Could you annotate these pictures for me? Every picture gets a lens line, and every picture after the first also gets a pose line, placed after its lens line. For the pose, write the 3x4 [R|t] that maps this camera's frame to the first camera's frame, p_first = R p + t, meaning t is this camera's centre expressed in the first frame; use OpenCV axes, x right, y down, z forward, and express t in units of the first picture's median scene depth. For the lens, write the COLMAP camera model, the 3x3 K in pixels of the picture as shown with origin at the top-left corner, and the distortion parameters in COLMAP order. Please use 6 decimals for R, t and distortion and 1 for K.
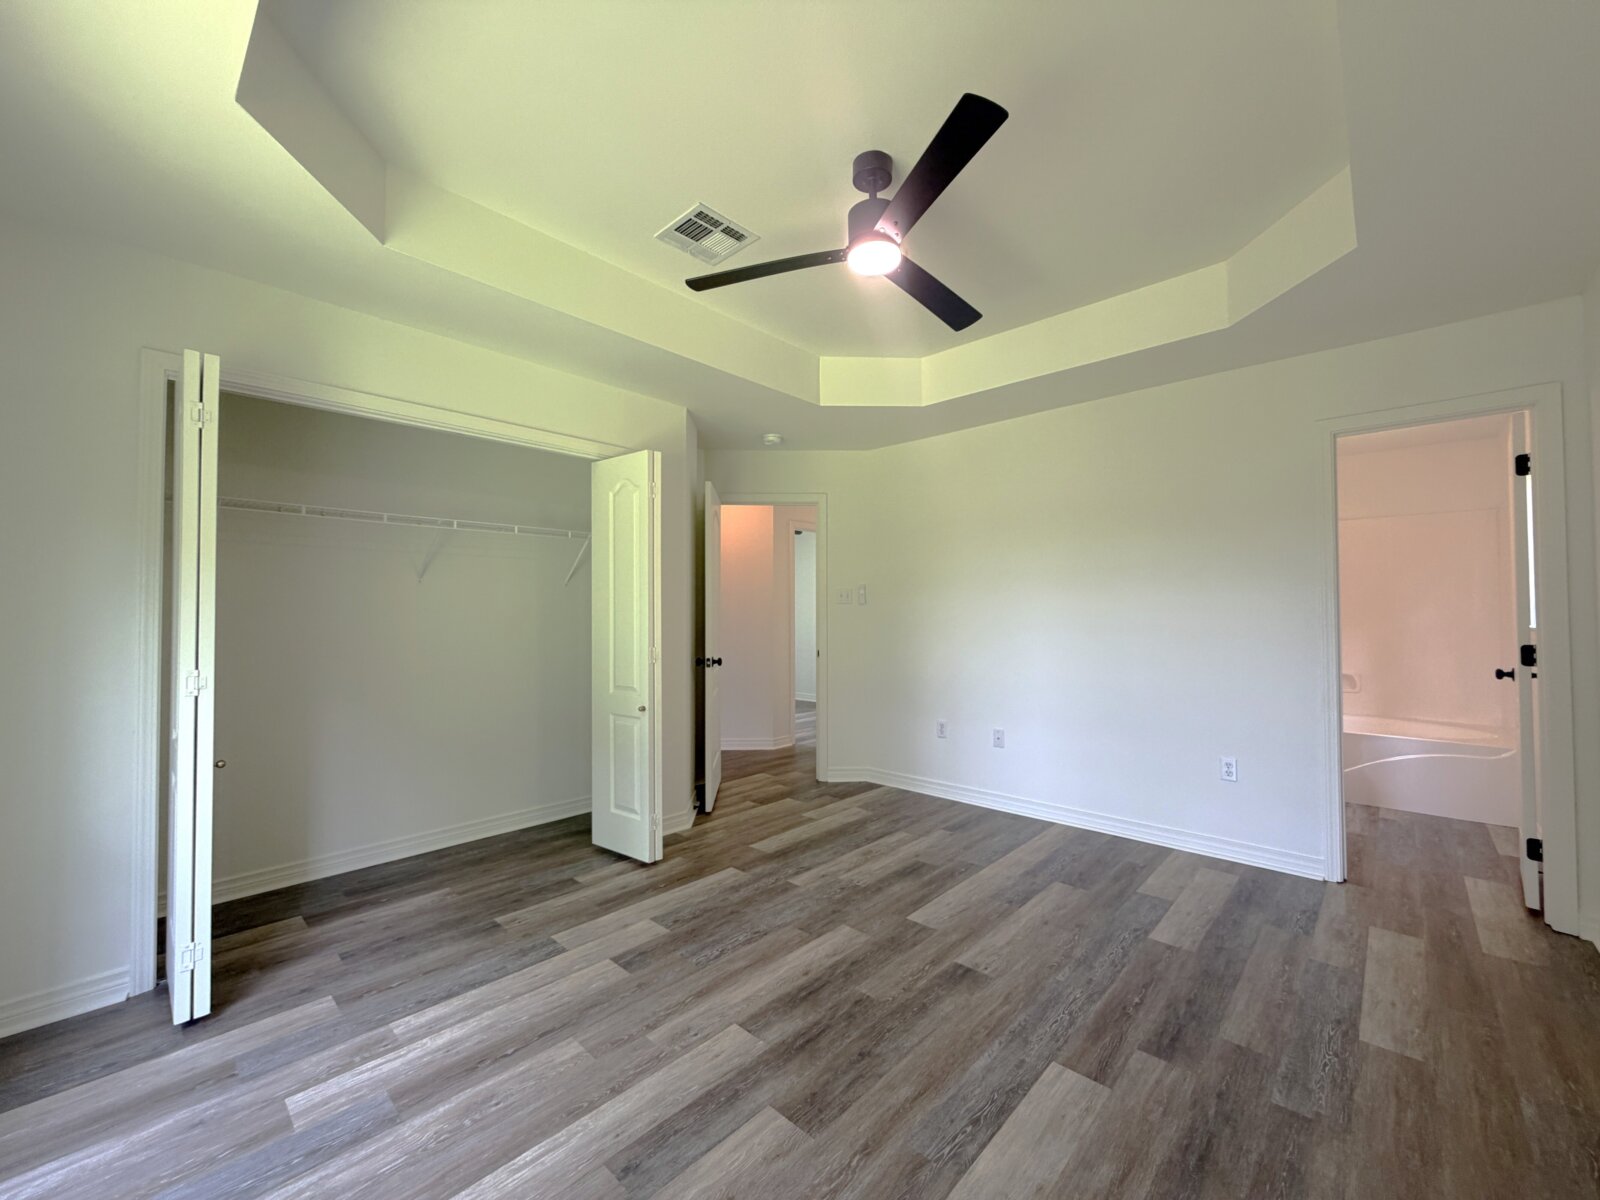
lens RADIAL K [[636.6, 0, 800.0], [0, 636.6, 600.8], [0, 0, 1]] dist [-0.000656, 0.000504]
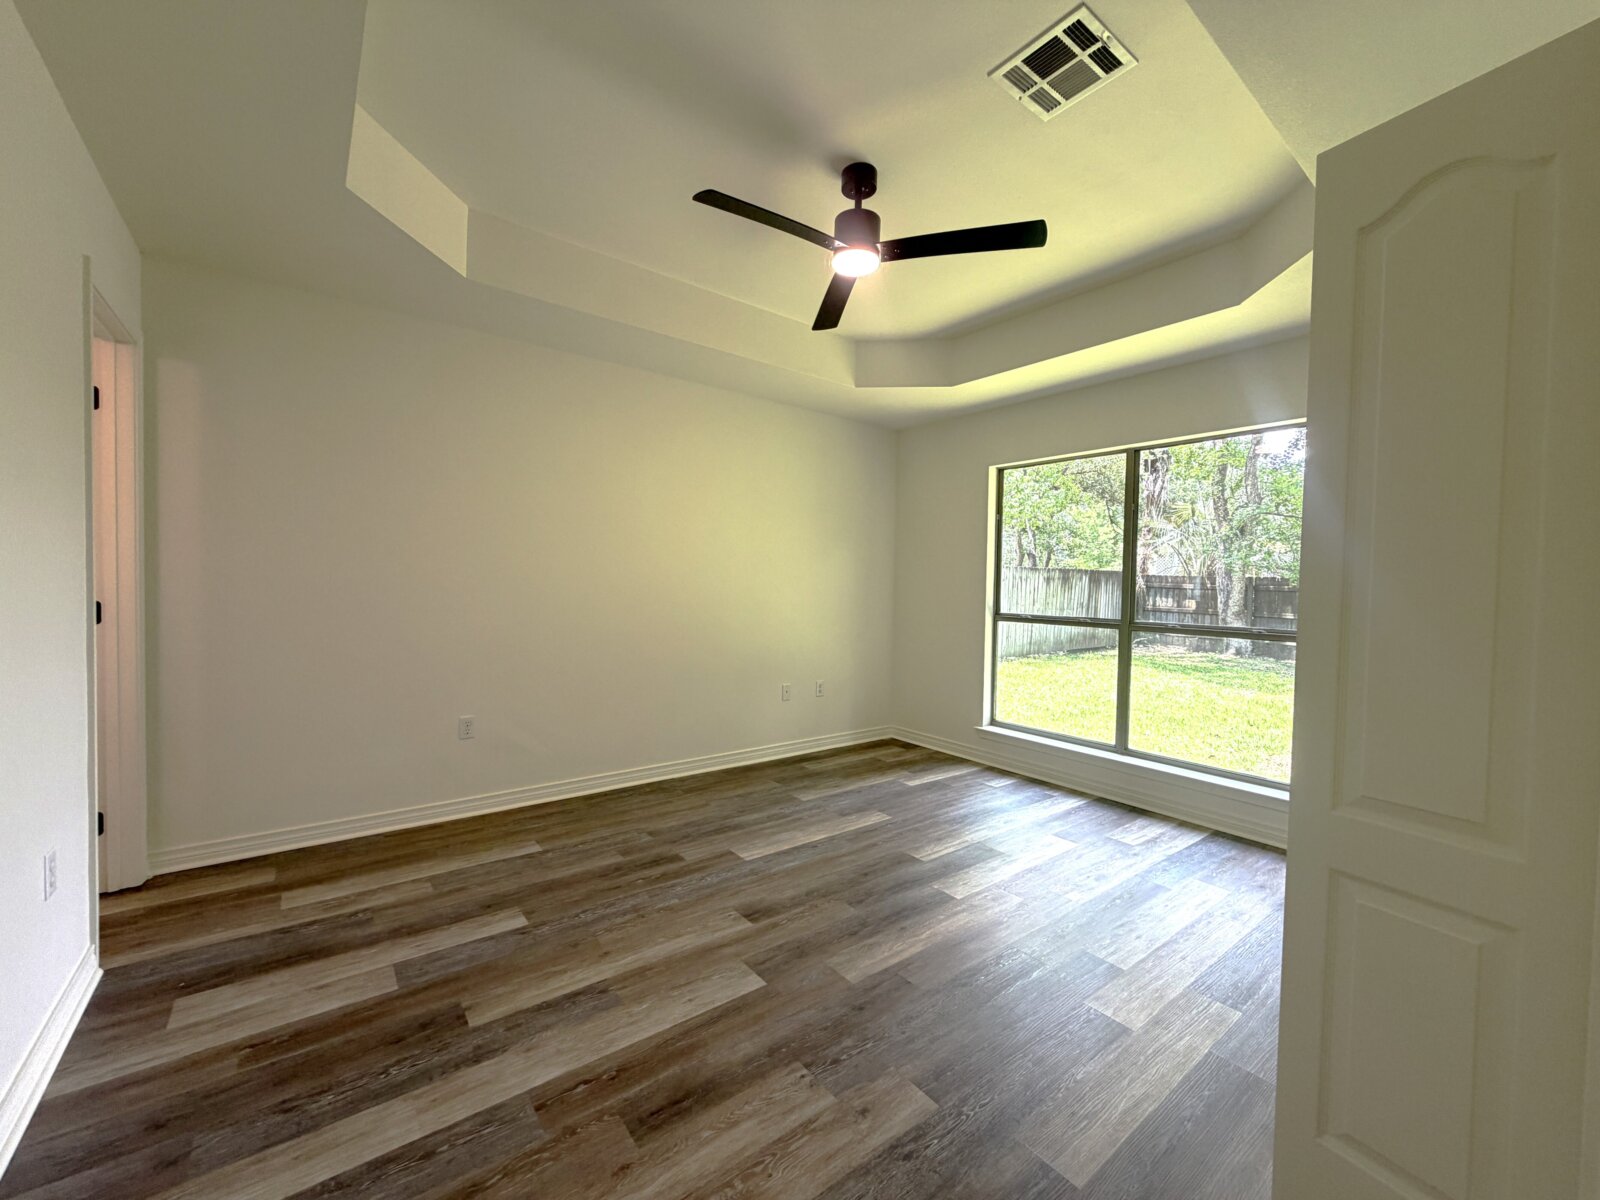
lens RADIAL K [[636.6, 0, 798.9], [0, 636.6, 604.9], [0, 0, 1]] dist [-0.000656, 0.000504]
pose [[-0.986948, -0.025550, 0.159000, 0.023391], [-0.023881, 0.999638, 0.012399, 0.043699], [-0.159259, 0.008440, -0.987201, 1.902788]]
